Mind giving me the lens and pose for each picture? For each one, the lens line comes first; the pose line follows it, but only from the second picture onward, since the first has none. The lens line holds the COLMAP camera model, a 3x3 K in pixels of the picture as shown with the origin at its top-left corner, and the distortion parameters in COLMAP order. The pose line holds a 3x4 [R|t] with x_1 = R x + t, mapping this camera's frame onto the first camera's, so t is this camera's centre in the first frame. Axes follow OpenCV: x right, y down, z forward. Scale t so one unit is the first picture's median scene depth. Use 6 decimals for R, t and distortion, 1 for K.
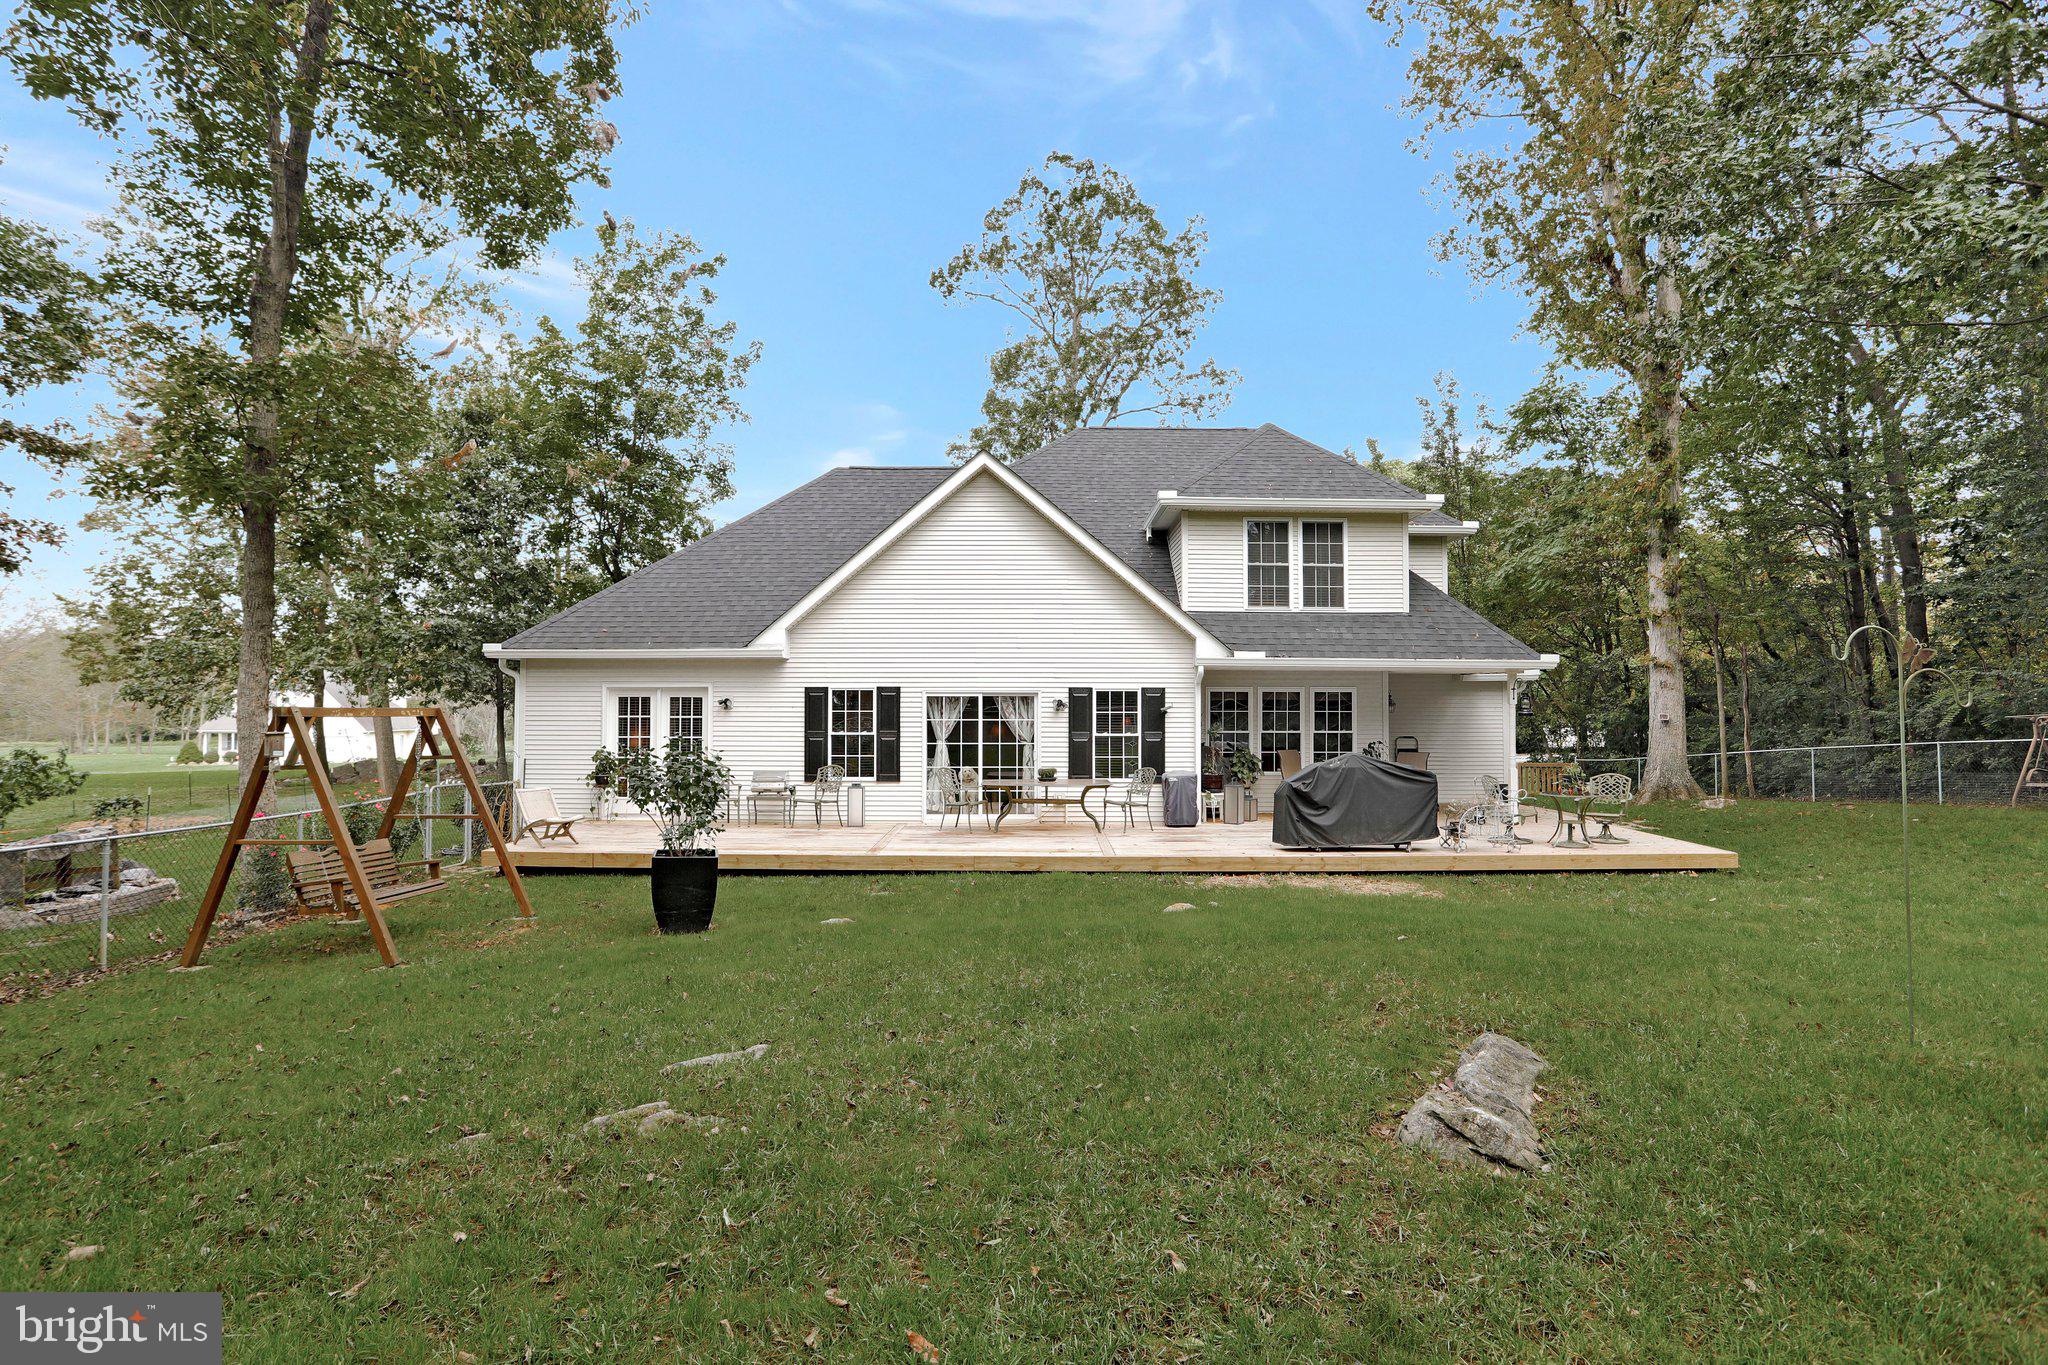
lens RADIAL K [[1097.6, 0, 1024.0], [0, 1097.6, 682.5], [0, 0, 1]] dist [-0.090057, -0.000131]
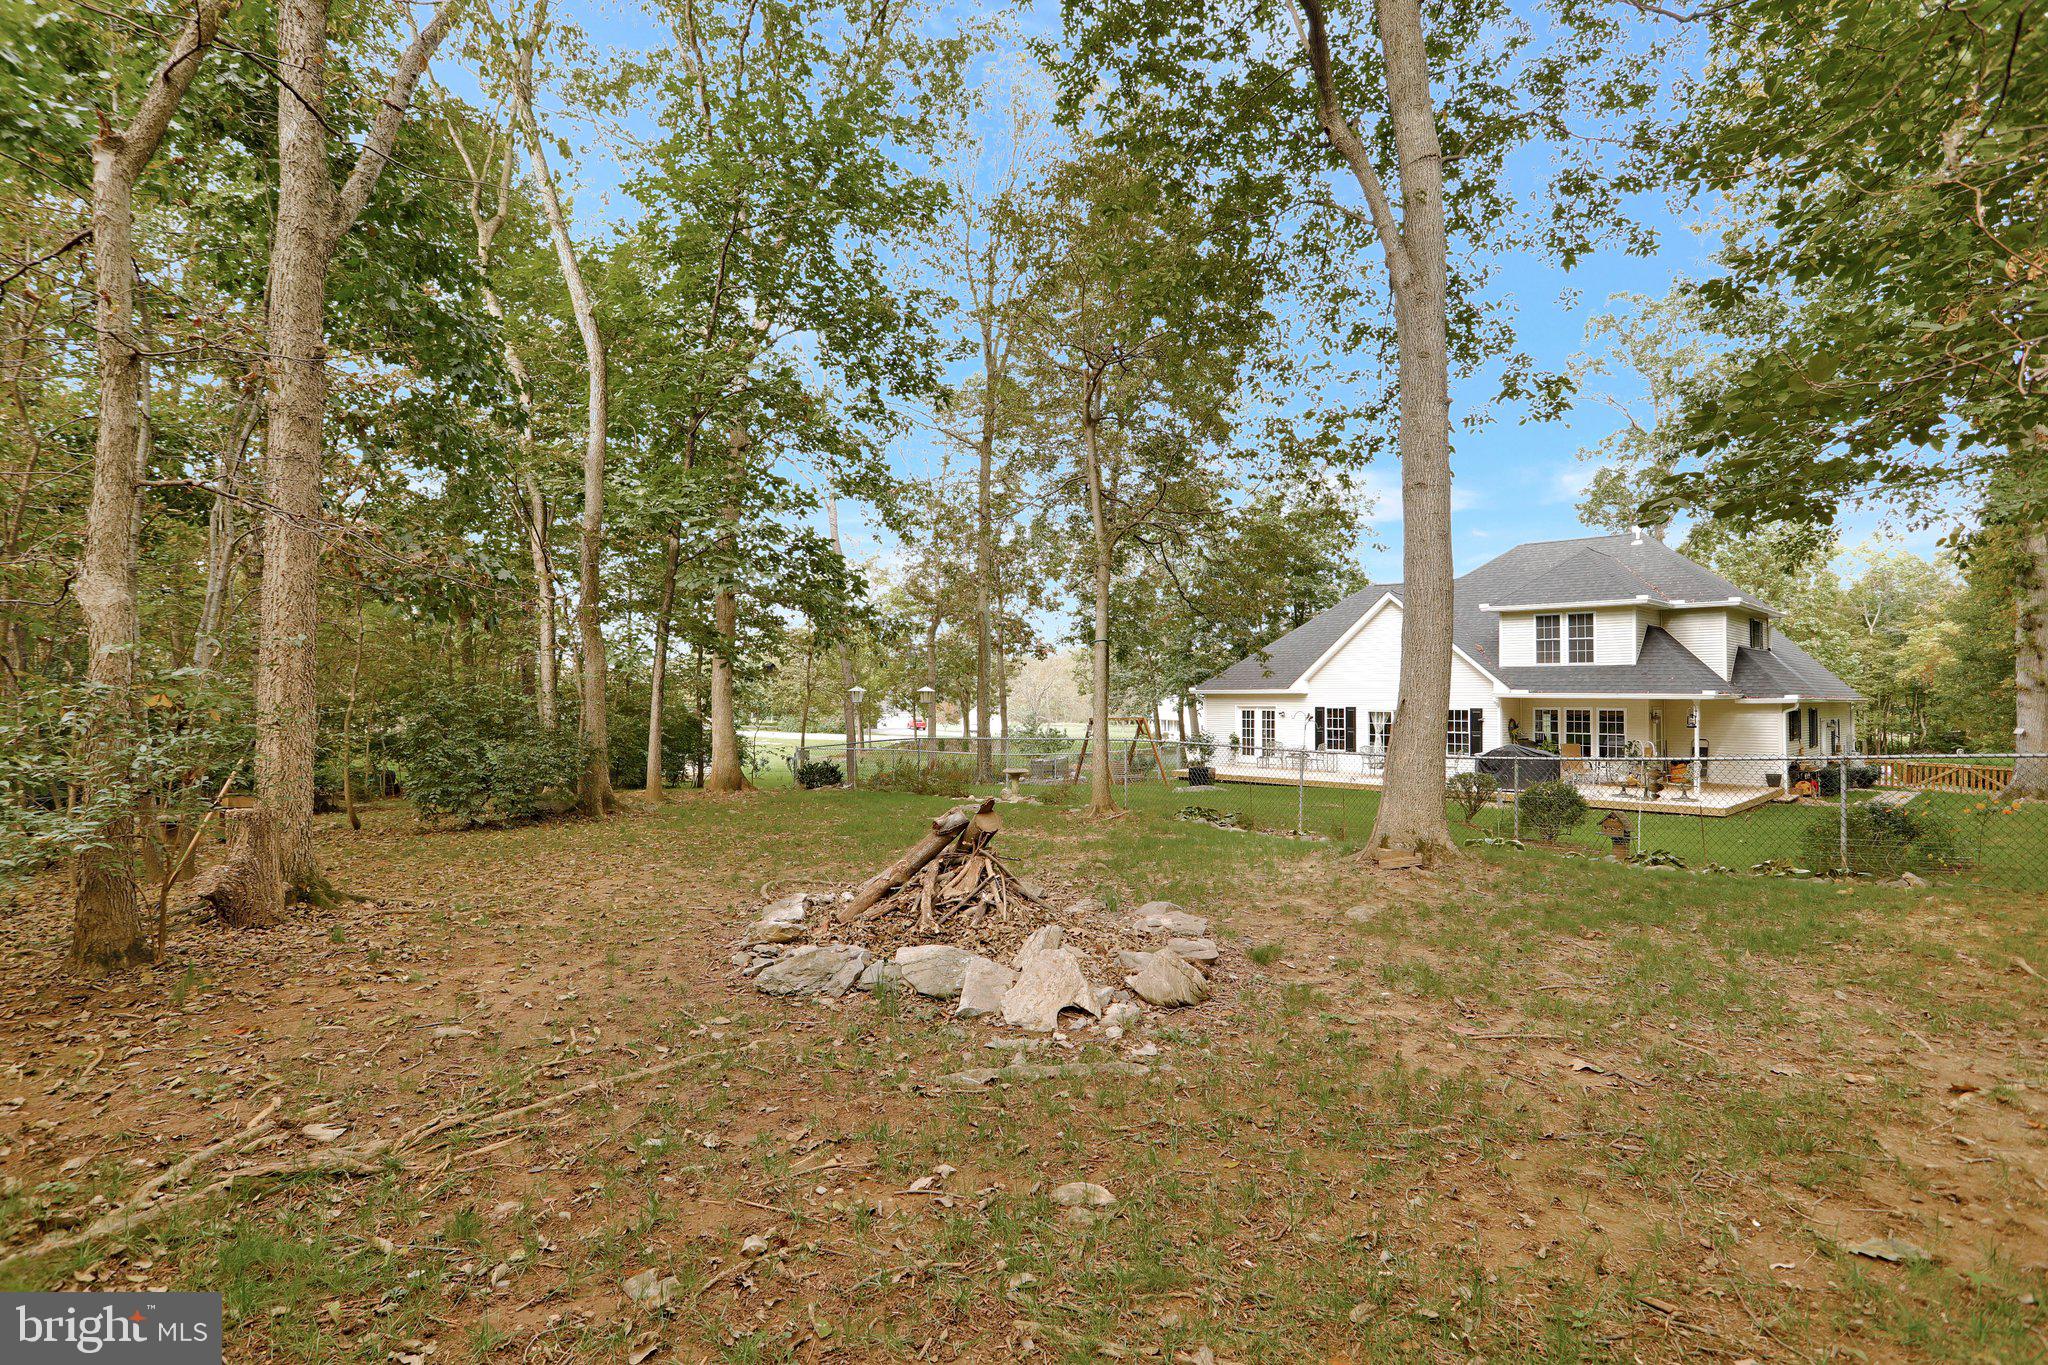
lens RADIAL K [[995.0, 0, 1024.0], [0, 995.0, 682.5], [0, 0, 1]] dist [-0.055452, 0.000881]
pose [[0.676963, -0.010689, -0.735939, 0.835039], [0.010752, 0.999931, -0.004633, -0.040183], [0.735938, -0.004777, 0.677032, -0.727702]]
